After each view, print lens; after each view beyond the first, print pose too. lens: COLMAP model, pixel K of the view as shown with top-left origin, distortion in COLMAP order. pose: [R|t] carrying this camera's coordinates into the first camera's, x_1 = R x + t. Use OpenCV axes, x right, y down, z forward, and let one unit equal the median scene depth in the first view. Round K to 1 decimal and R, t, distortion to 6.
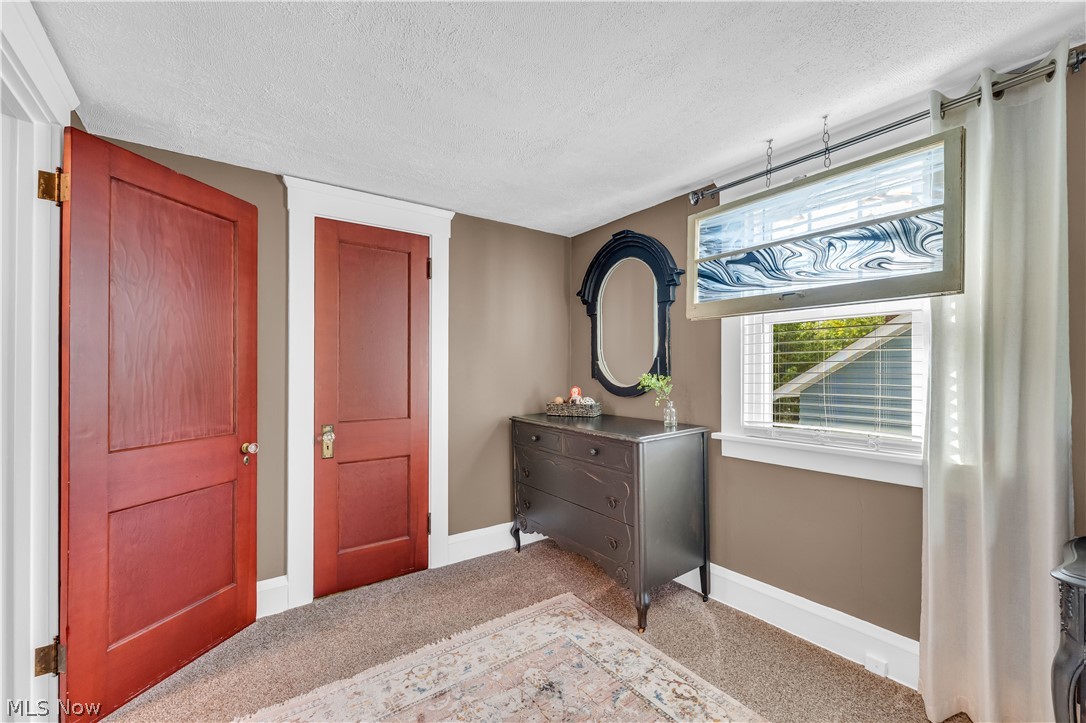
lens RADIAL K [[448.0, 0, 543.6], [0, 448.0, 369.9], [0, 0, 1]] dist [0.000123, -0.000235]
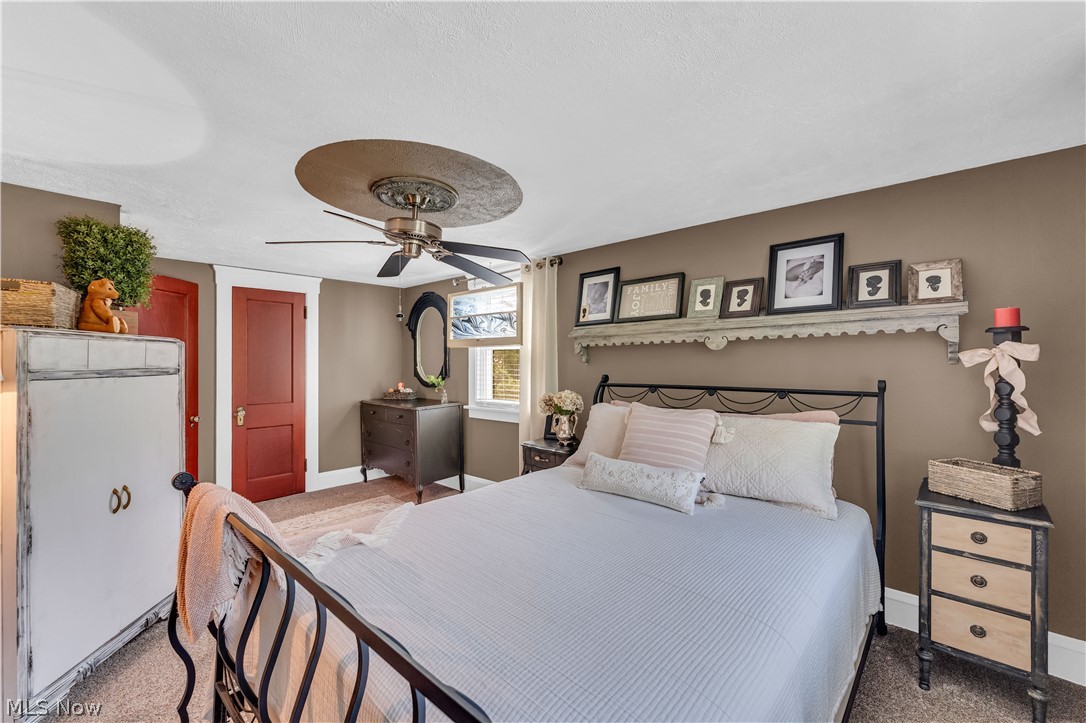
lens RADIAL K [[448.0, 0, 542.7], [0, 448.0, 360.2], [0, 0, 1]] dist [0.000123, -0.000235]
pose [[0.979669, -0.002789, 0.200602, 0.311886], [0.003334, 0.999992, -0.002378, -0.047083], [-0.200594, 0.002999, 0.979670, -0.921569]]
